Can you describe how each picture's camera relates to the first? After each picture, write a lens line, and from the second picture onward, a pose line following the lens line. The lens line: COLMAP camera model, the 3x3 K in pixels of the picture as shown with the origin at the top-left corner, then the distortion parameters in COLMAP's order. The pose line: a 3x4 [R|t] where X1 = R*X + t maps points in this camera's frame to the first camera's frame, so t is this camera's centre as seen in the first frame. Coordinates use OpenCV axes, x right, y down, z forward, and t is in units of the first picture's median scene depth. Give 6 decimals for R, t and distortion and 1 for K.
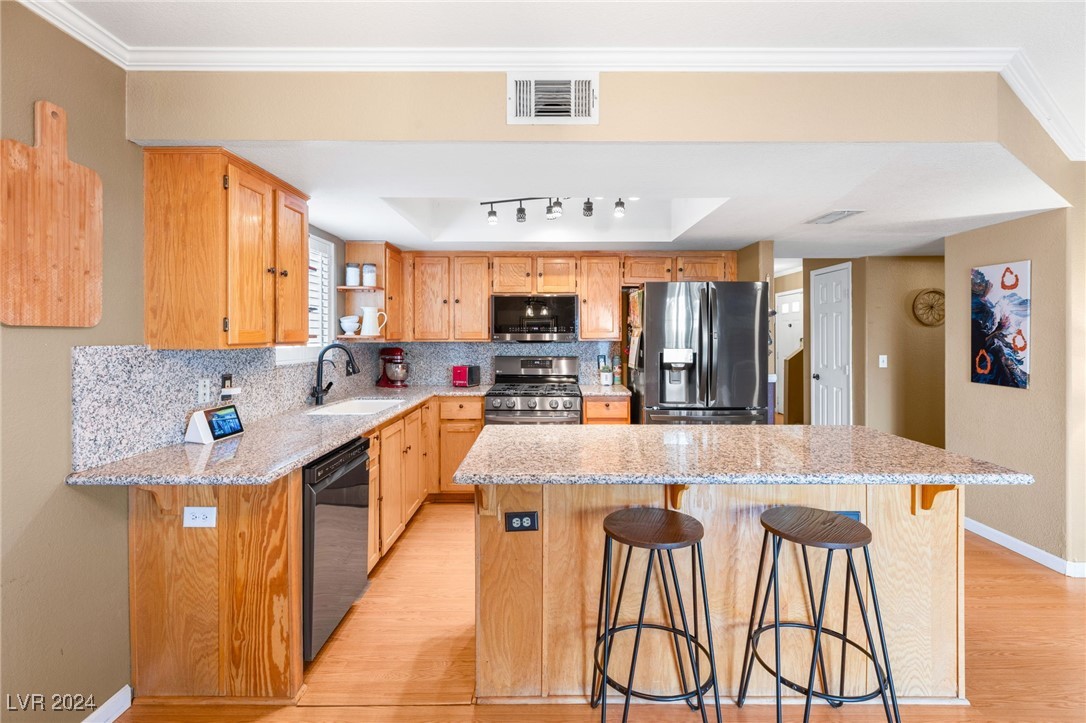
lens RADIAL K [[492.4, 0, 545.7], [0, 492.4, 334.8], [0, 0, 1]] dist [0.001361, 0.000432]
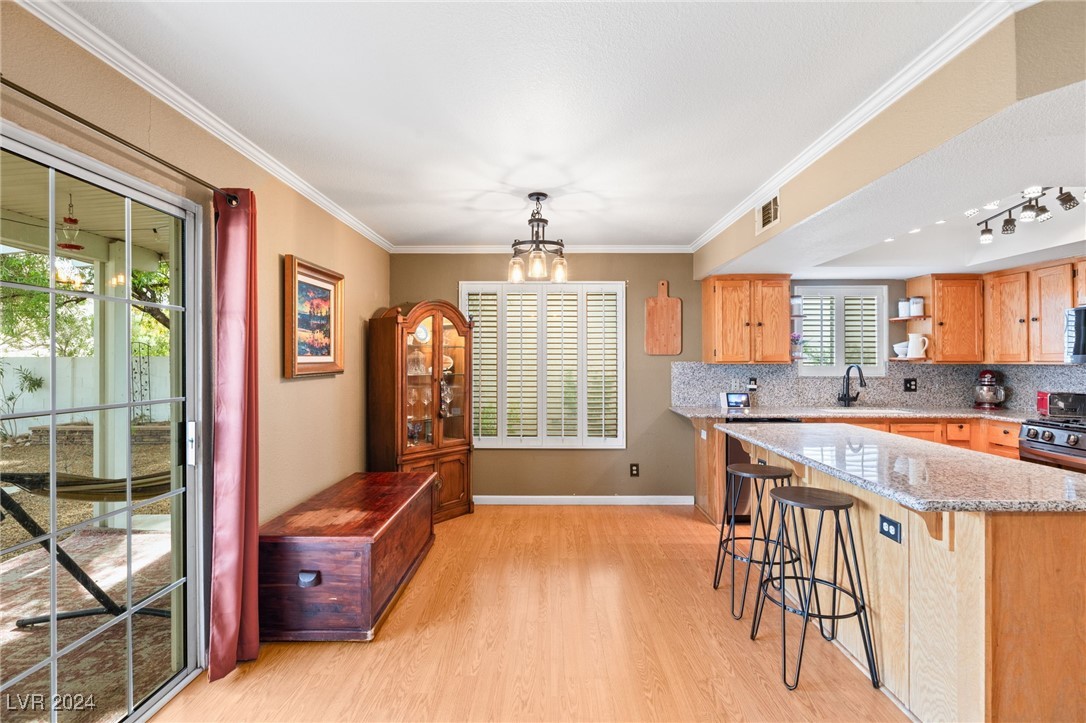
lens RADIAL K [[497.2, 0, 546.2], [0, 497.2, 357.3], [0, 0, 1]] dist [-0.002754, 0.000218]
pose [[-0.006252, -0.006740, -0.999958, 0.875627], [0.001177, 0.999977, -0.006748, 0.007442], [0.999980, -0.001219, -0.006244, 0.135085]]
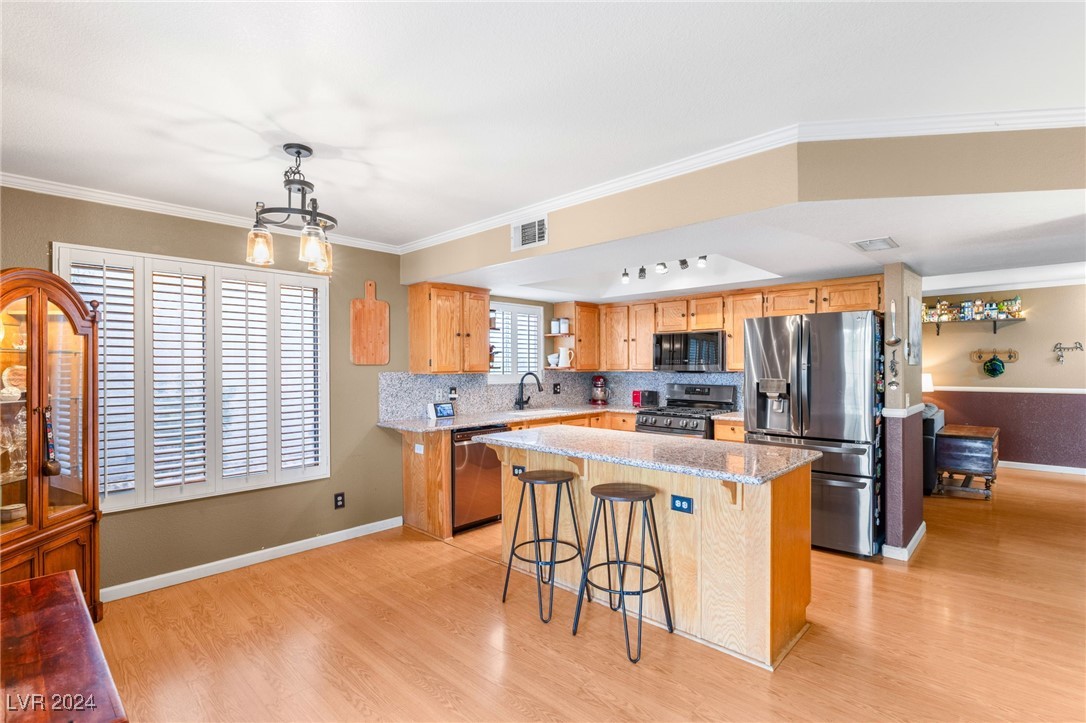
lens RADIAL K [[510.0, 0, 541.7], [0, 510.0, 366.1], [0, 0, 1]] dist [-0.003060, 0.000095]
pose [[0.725224, -0.001693, -0.688511, 0.673062], [0.004584, 0.999987, 0.002370, -0.004914], [0.688498, -0.004875, 0.725222, -0.152923]]
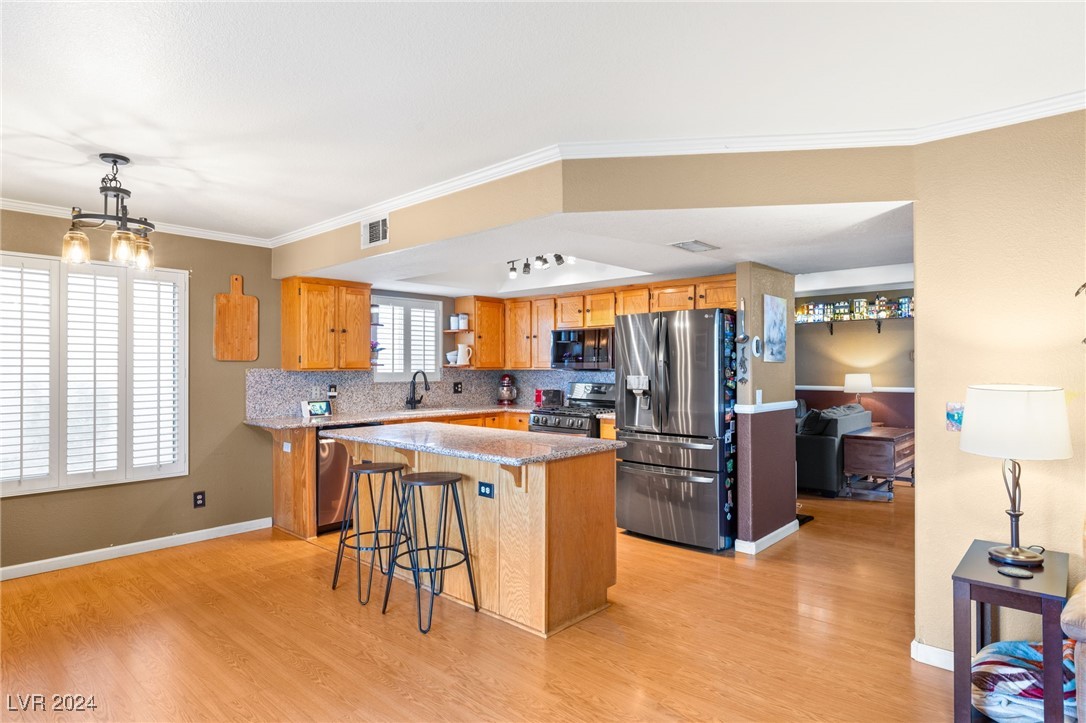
lens RADIAL K [[597.7, 0, 543.0], [0, 597.7, 361.5], [0, 0, 1]] dist [0.001047, 0.001956]
pose [[0.741153, -0.006540, -0.671305, 0.998119], [0.002074, 0.999970, -0.007451, 0.005906], [0.671333, 0.004130, 0.741144, -0.106280]]
